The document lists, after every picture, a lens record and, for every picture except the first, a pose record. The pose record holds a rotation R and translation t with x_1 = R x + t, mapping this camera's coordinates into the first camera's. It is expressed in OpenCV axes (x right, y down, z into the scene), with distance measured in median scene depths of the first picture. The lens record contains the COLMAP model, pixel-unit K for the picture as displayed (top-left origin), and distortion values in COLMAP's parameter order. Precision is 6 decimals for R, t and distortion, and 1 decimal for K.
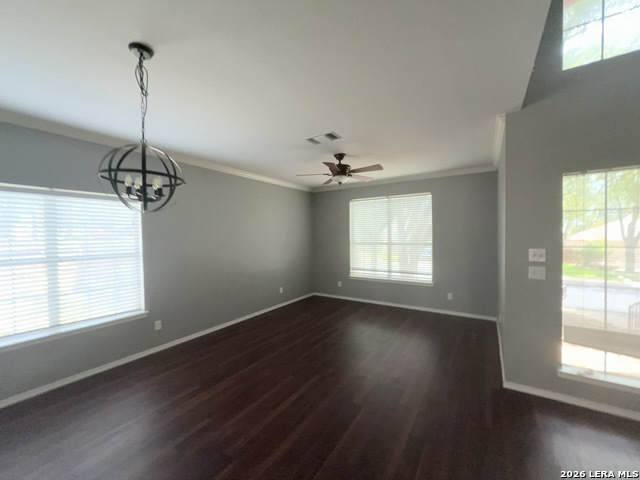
lens RADIAL K [[257.4, 0, 319.4], [0, 257.4, 240.2], [0, 0, 1]] dist [0.002369, 0.000267]
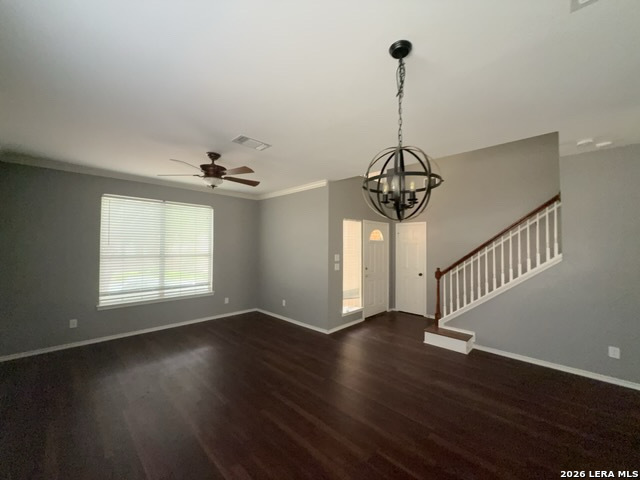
lens RADIAL K [[257.4, 0, 320.1], [0, 257.4, 241.0], [0, 0, 1]] dist [0.002369, 0.000267]
pose [[0.177864, 0.037578, 0.983337, -0.508728], [0.010410, 0.999143, -0.040065, 0.002584], [-0.984000, 0.017362, 0.177321, 0.352615]]
